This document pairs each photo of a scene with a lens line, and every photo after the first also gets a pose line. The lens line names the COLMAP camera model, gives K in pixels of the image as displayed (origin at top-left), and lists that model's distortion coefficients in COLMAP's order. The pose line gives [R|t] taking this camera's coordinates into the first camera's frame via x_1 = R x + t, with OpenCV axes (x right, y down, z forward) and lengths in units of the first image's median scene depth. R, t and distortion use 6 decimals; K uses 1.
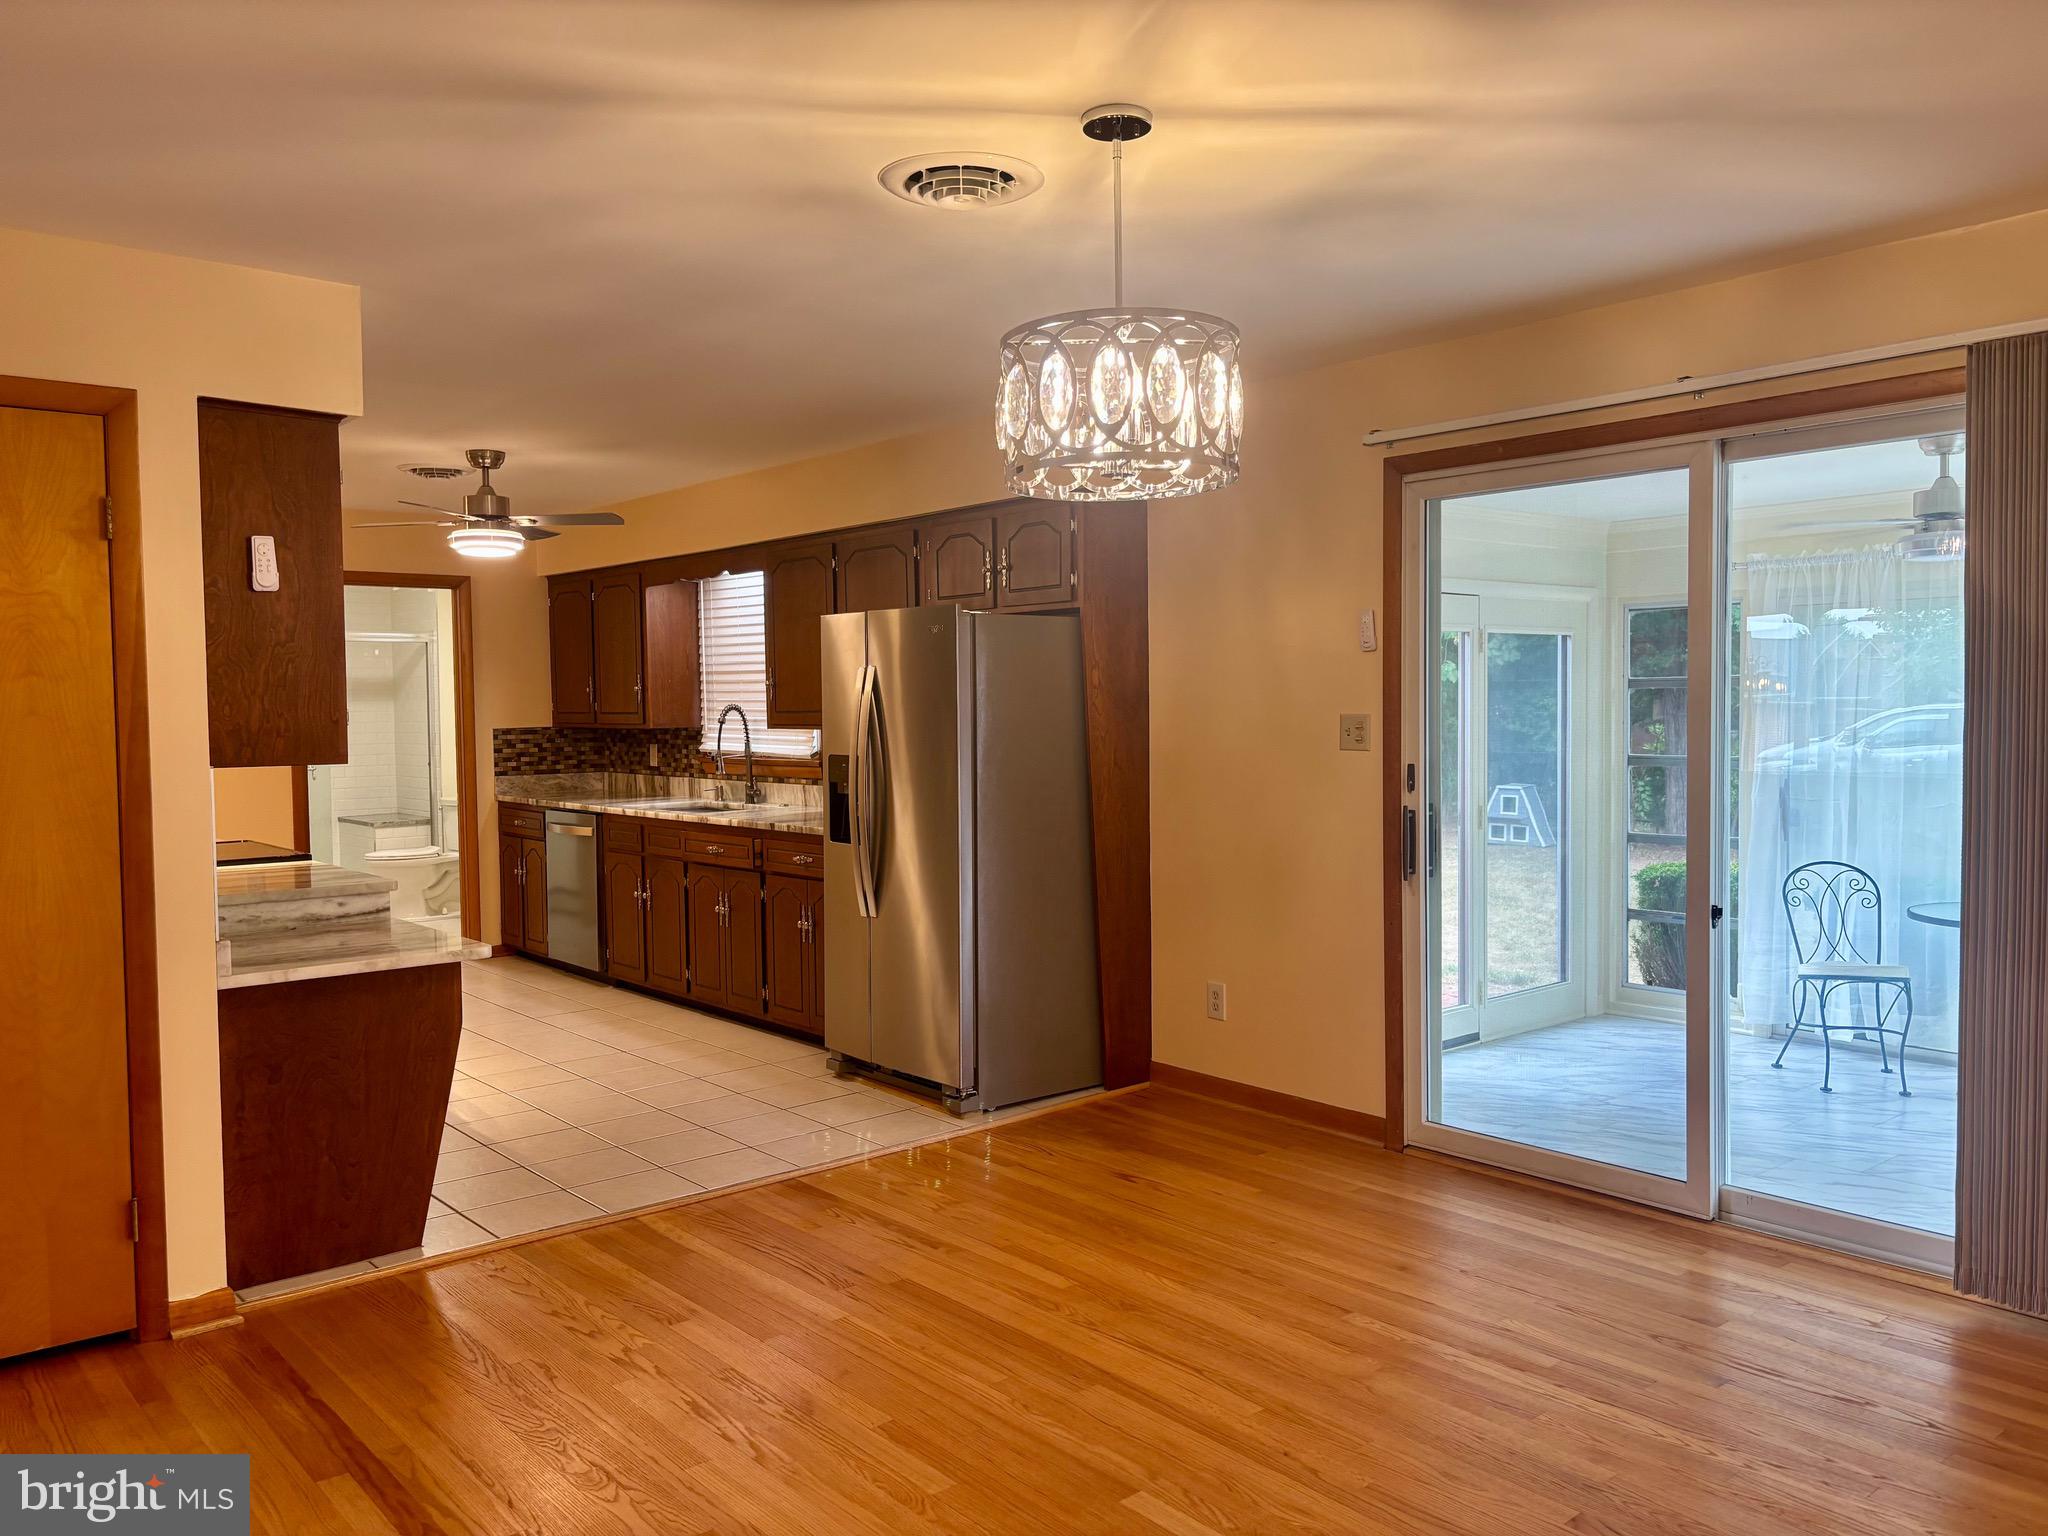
lens RADIAL K [[1524.9, 0, 1024.0], [0, 1524.9, 768.0], [0, 0, 1]] dist [0.039861, -0.003398]
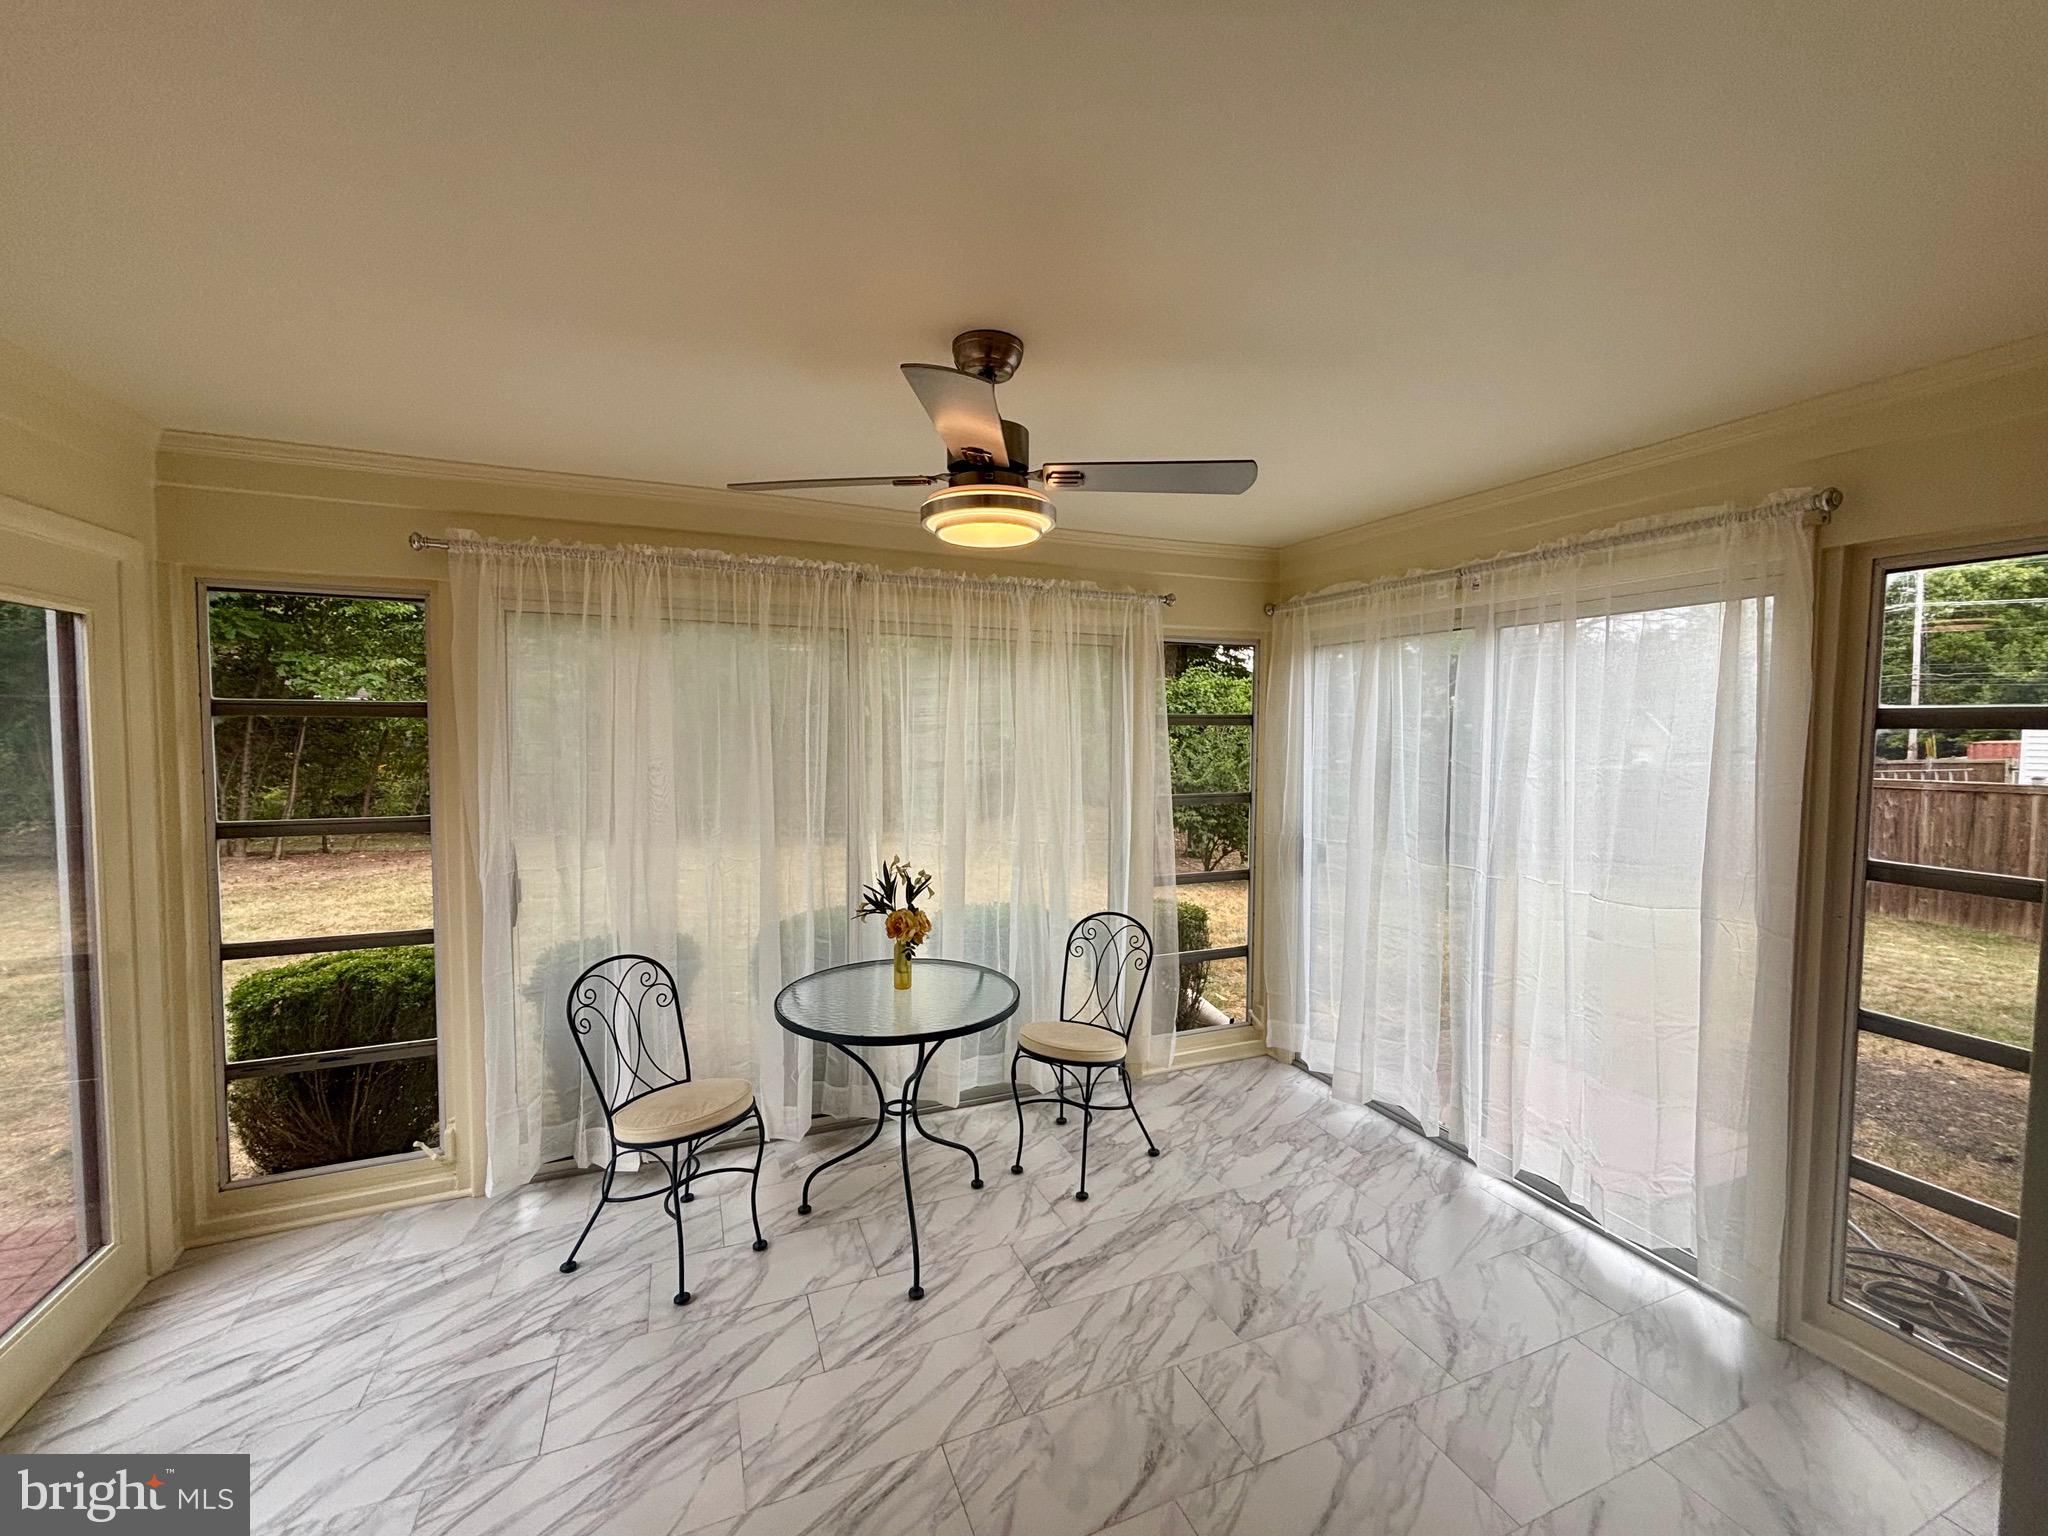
lens RADIAL K [[837.8, 0, 1024.0], [0, 837.8, 768.0], [0, 0, 1]] dist [0.009306, -0.000215]
pose [[0.303993, -0.035281, 0.952021, 0.179142], [0.027355, 0.999225, 0.028295, -0.033645], [-0.952281, 0.017441, 0.304723, 0.620744]]
